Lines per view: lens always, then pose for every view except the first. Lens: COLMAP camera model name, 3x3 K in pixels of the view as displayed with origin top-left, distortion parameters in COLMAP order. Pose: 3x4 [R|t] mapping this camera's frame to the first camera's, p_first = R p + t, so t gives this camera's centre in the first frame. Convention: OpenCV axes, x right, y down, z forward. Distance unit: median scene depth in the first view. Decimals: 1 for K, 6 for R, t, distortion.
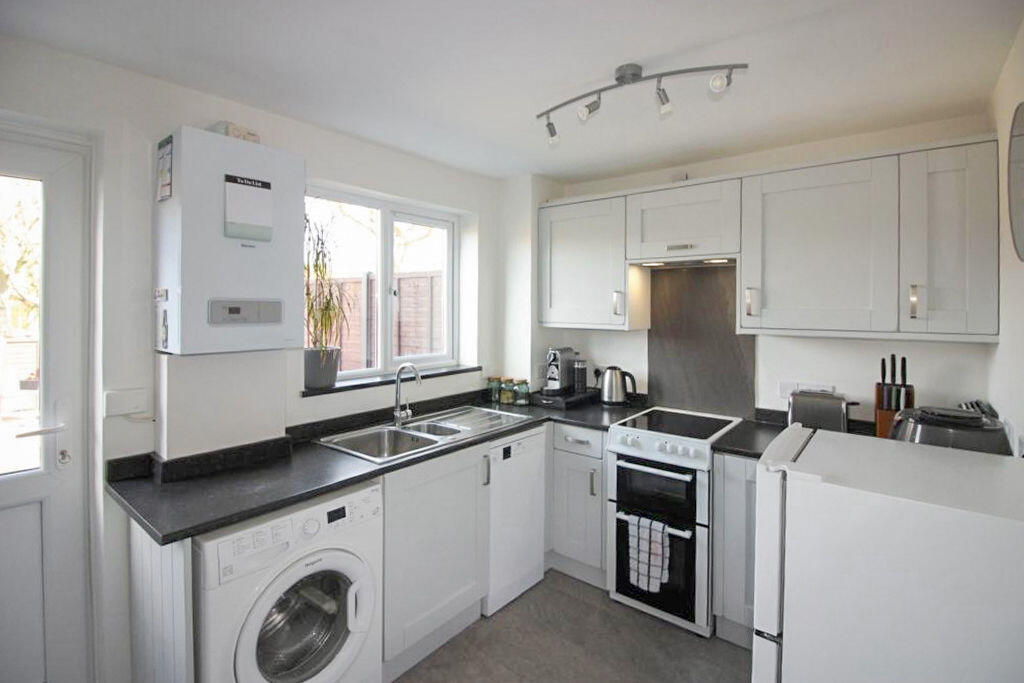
lens RADIAL K [[487.5, 0, 509.0], [0, 487.5, 303.0], [0, 0, 1]] dist [0.002714, 0.000199]
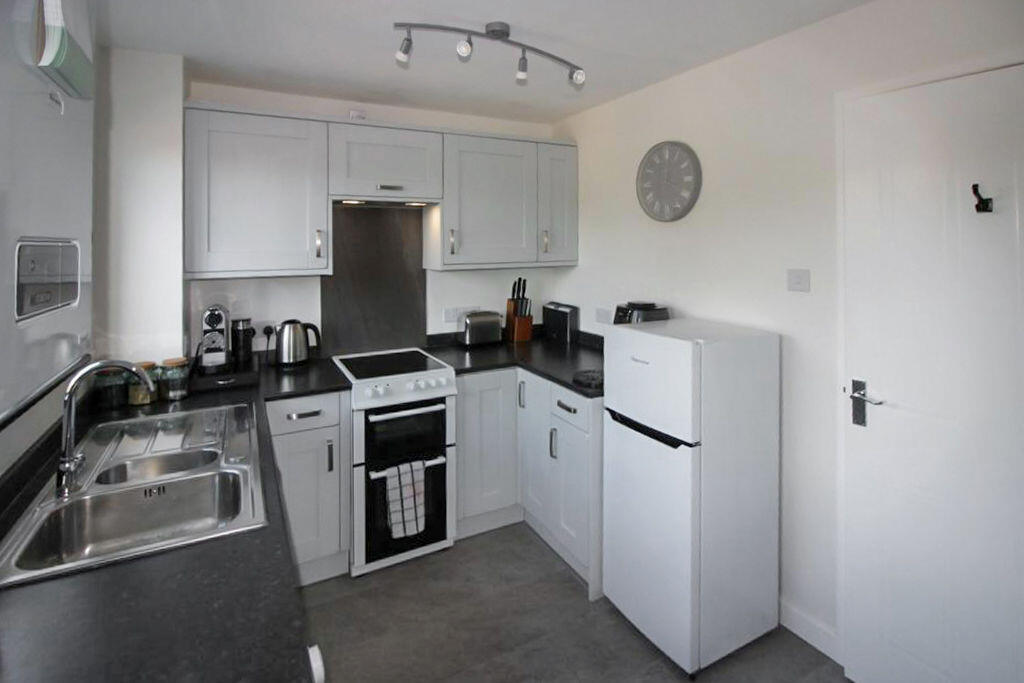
lens RADIAL K [[514.5, 0, 513.1], [0, 514.5, 237.9], [0, 0, 1]] dist [-0.003855, -0.000308]
pose [[0.382842, 0.004986, 0.923801, -0.577605], [0.005435, 0.999956, -0.007649, -0.002244], [-0.923798, 0.007949, 0.382798, 0.392994]]
